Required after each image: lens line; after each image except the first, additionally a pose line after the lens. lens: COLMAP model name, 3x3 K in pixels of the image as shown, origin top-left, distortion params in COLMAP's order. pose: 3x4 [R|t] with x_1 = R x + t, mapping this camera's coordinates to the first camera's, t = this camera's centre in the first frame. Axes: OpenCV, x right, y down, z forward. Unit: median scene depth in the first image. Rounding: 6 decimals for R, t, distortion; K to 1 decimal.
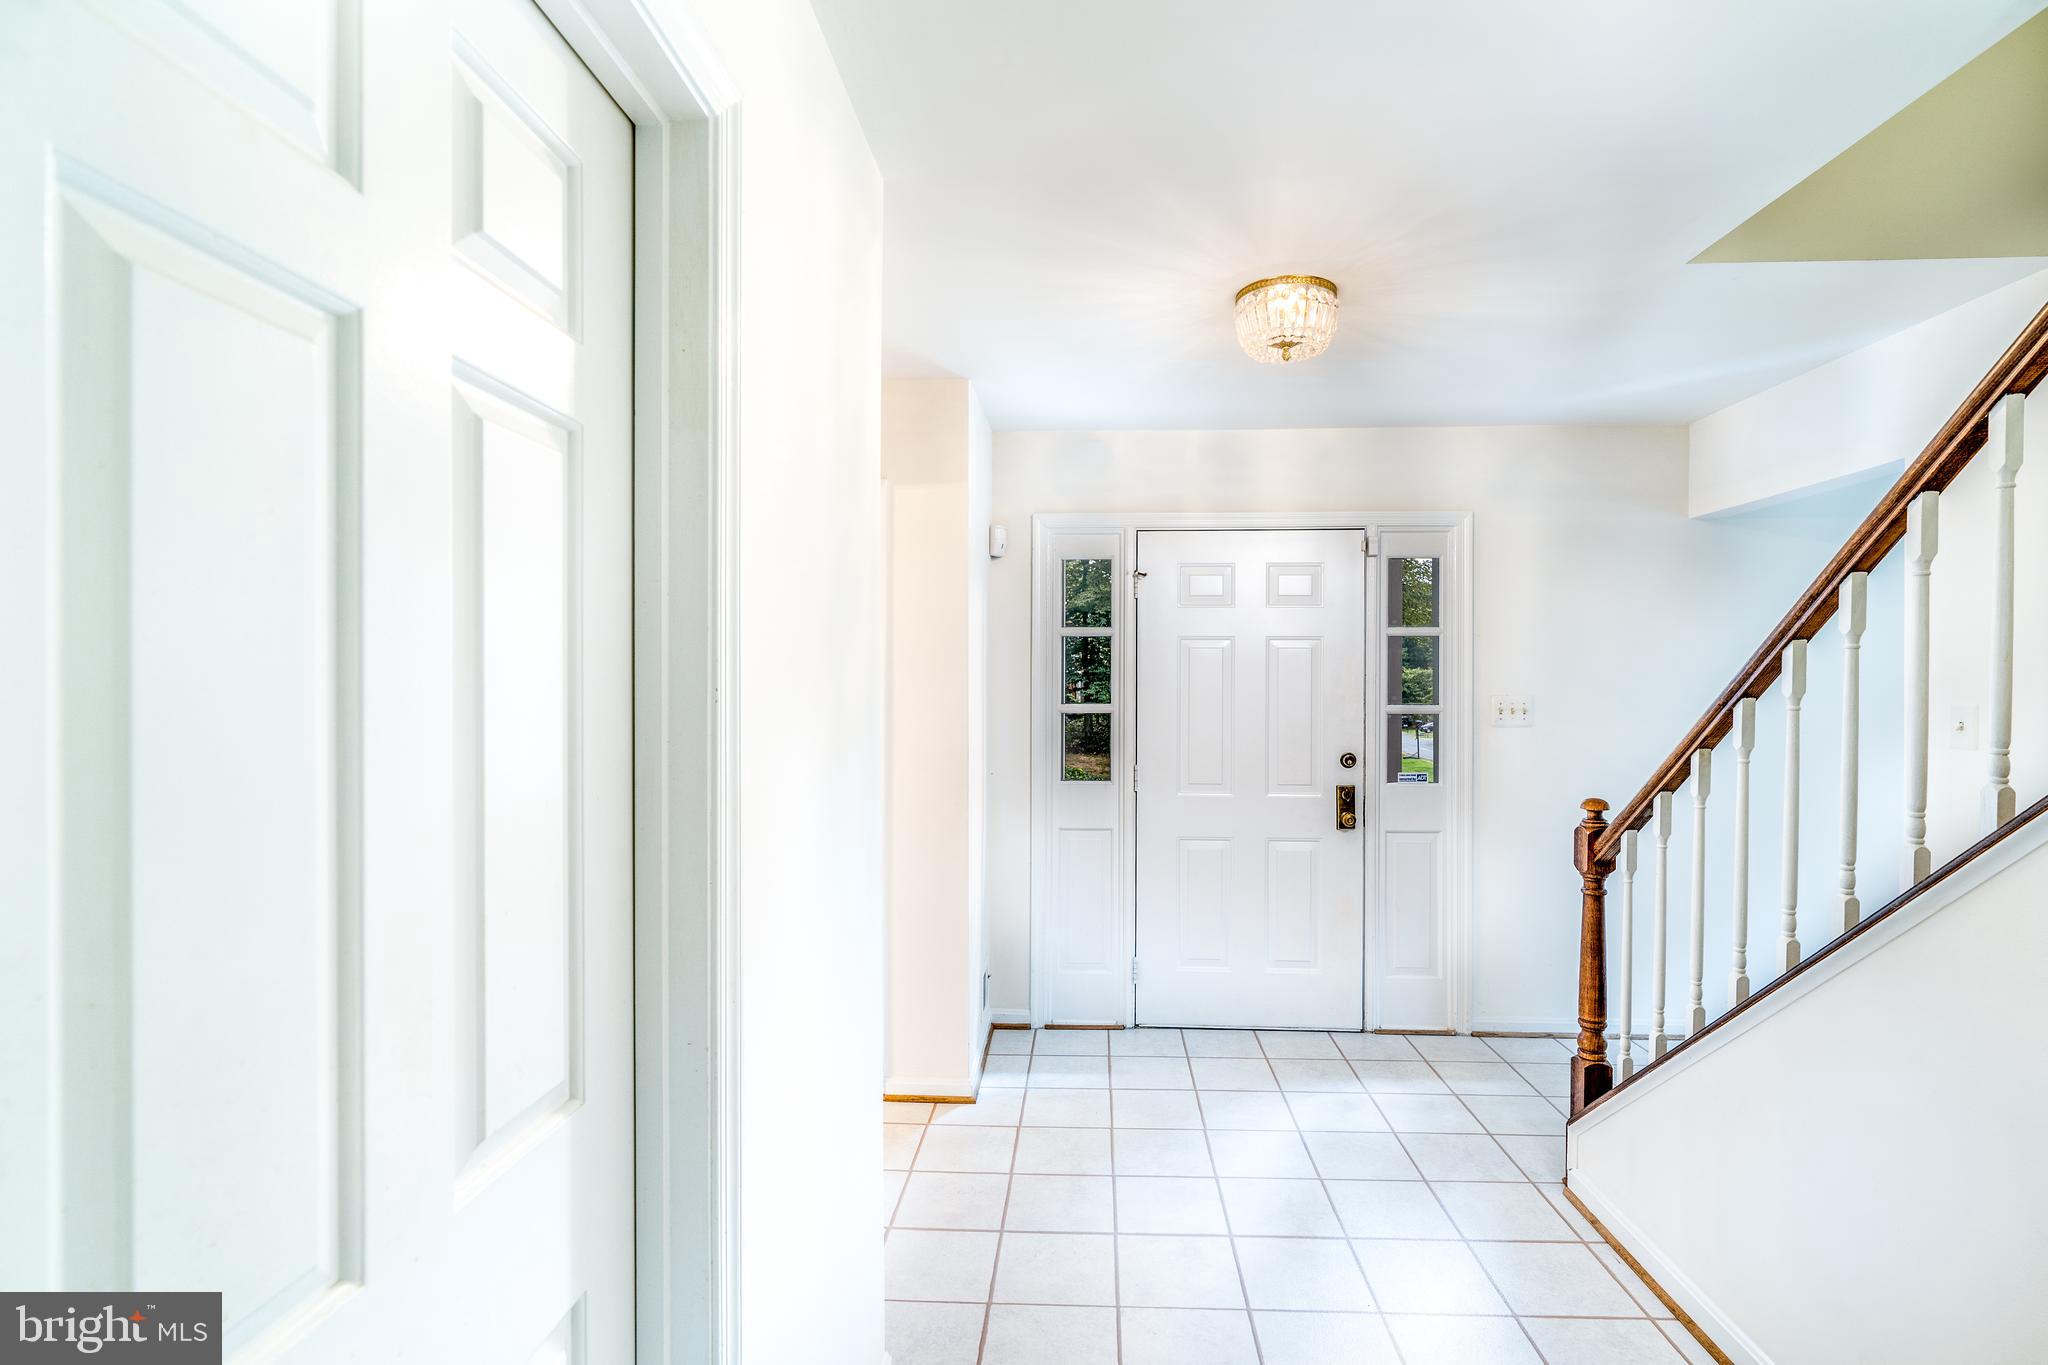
lens RADIAL K [[947.1, 0, 1029.1], [0, 947.1, 690.1], [0, 0, 1]] dist [-0.008371, 0.003754]
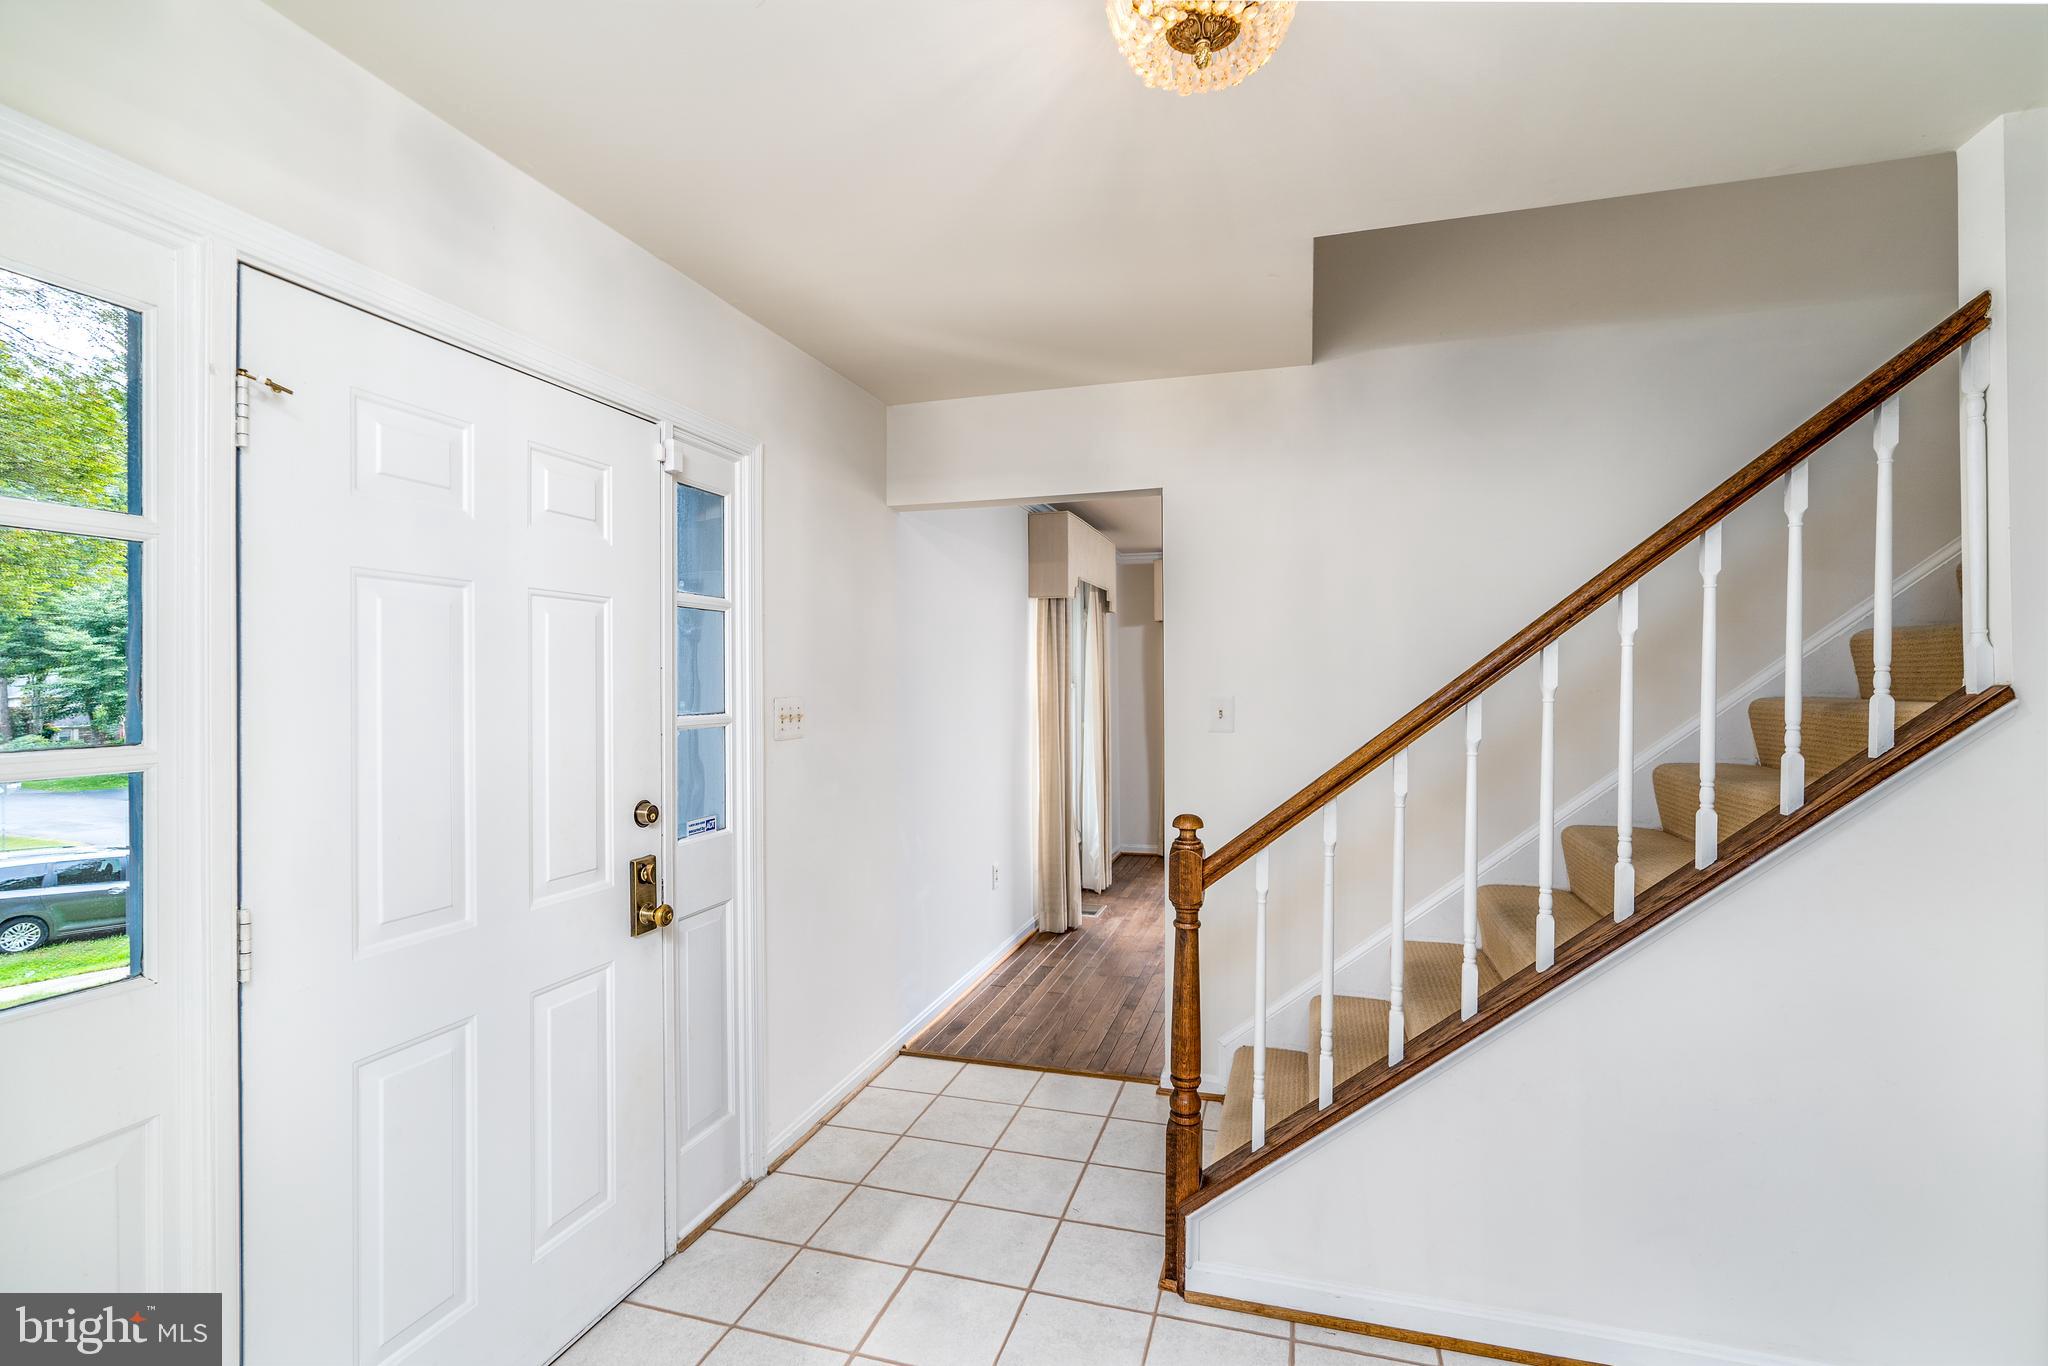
lens RADIAL K [[947.1, 0, 1024.4], [0, 947.1, 678.1], [0, 0, 1]] dist [-0.008371, 0.003754]
pose [[0.225229, -0.000888, 0.974305, -0.180004], [0.008990, 0.999959, -0.001167, -0.007059], [-0.974264, 0.009022, 0.225228, 0.639388]]
